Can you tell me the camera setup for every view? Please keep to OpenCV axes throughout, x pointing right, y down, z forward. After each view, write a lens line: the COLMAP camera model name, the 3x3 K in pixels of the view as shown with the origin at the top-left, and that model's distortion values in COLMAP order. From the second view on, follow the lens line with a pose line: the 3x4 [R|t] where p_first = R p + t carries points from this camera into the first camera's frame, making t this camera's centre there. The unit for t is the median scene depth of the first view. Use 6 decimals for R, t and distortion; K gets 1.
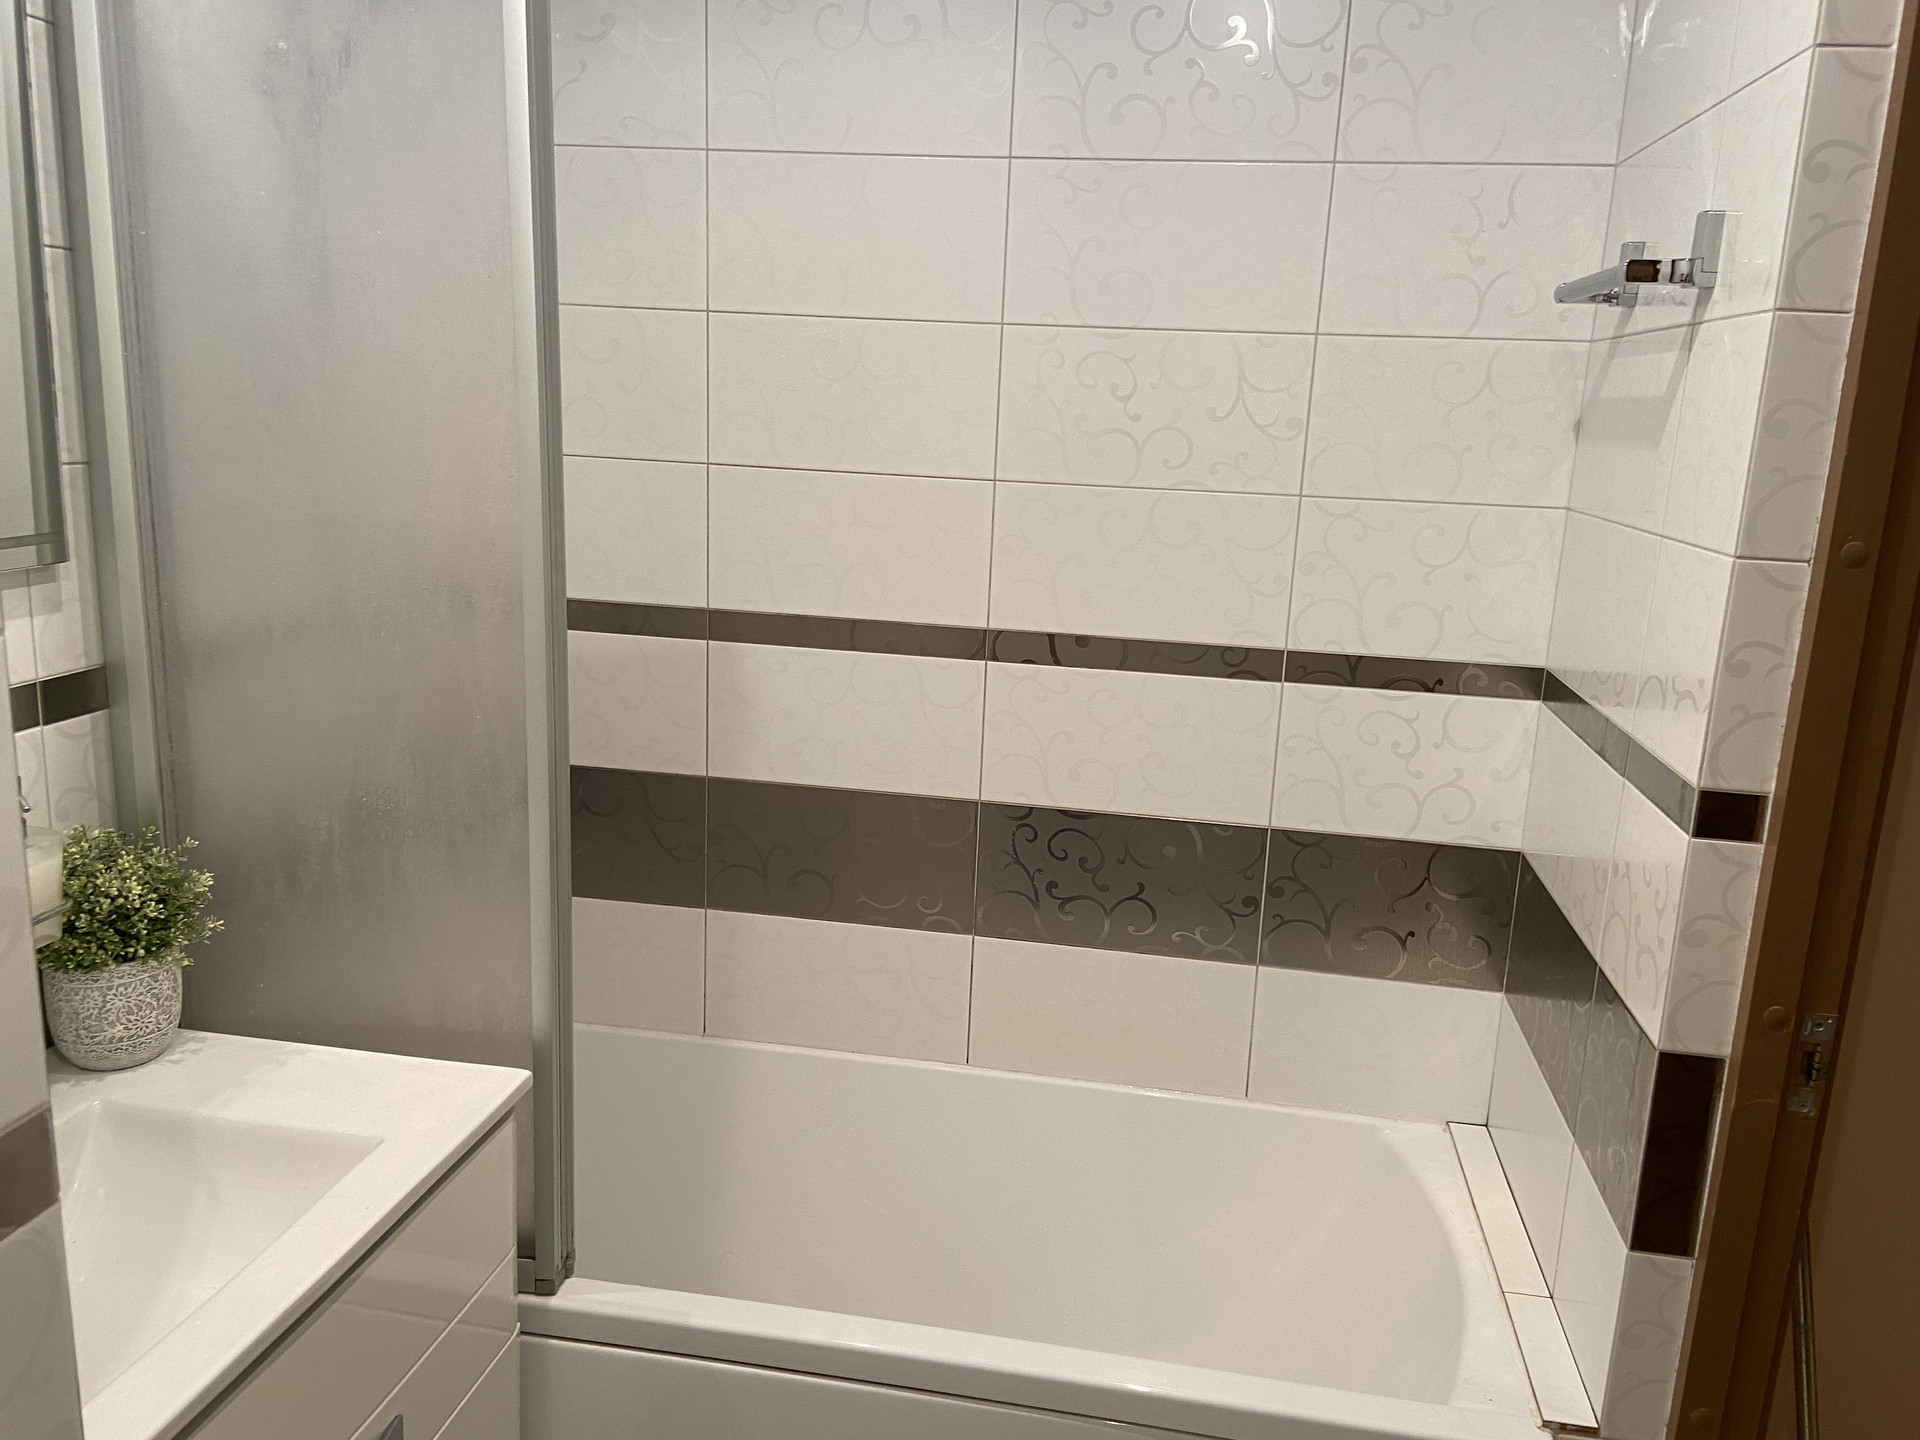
lens RADIAL K [[1439.9, 0, 966.9], [0, 1439.9, 719.8], [0, 0, 1]] dist [0.102620, -0.123569]
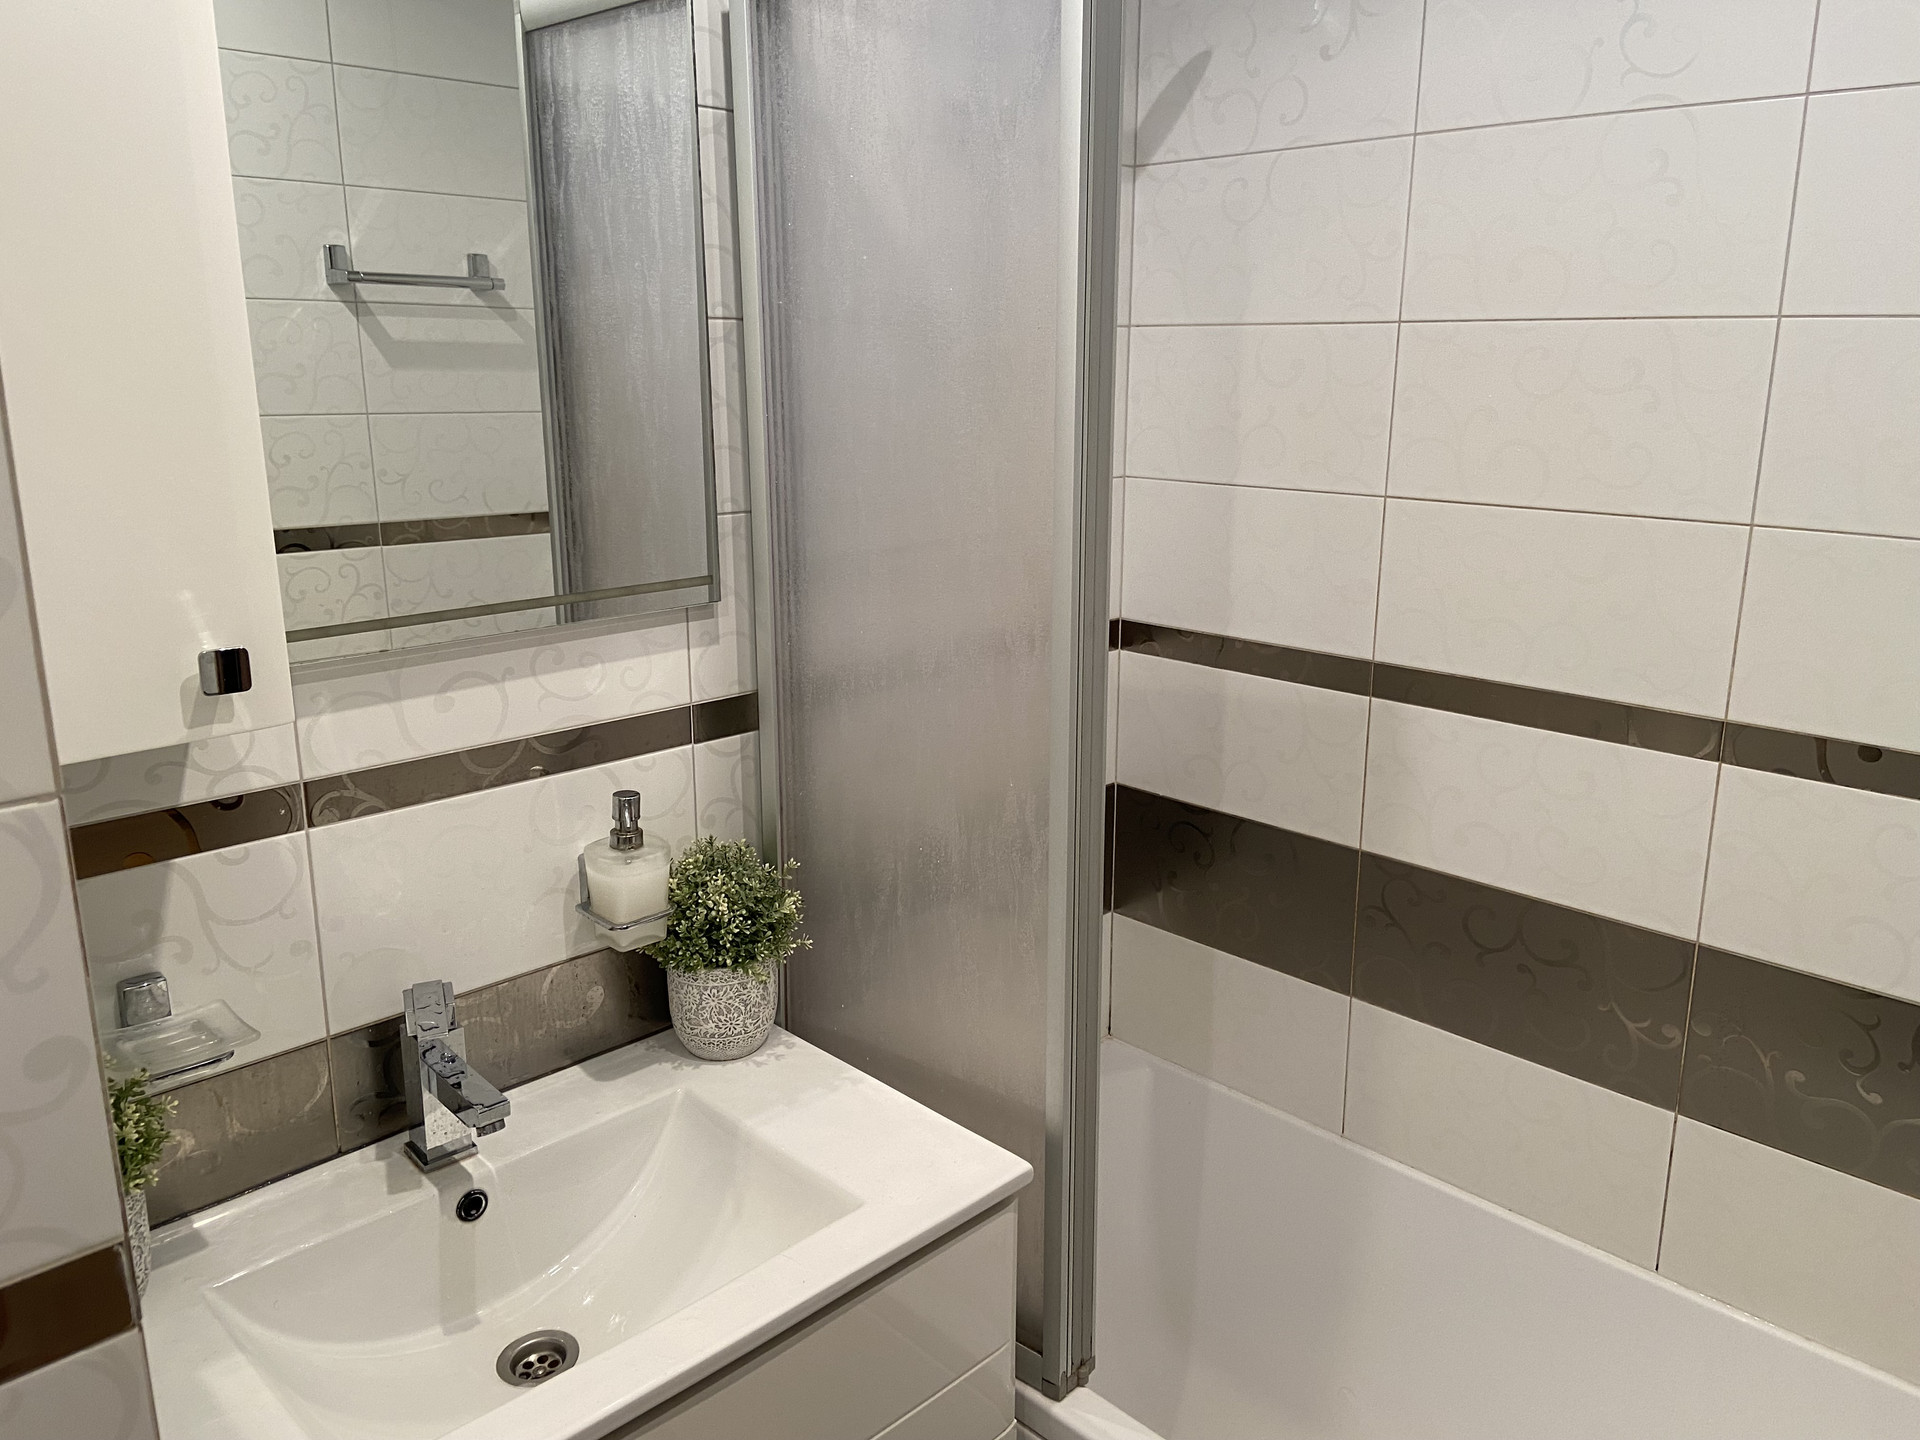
lens RADIAL K [[1439.9, 0, 965.7], [0, 1439.9, 707.2], [0, 0, 1]] dist [0.102620, -0.123569]
pose [[0.816145, 0.099045, -0.569295, 0.172810], [-0.094058, 0.994832, 0.038237, -0.085867], [0.570140, 0.022340, 0.821244, 0.203173]]
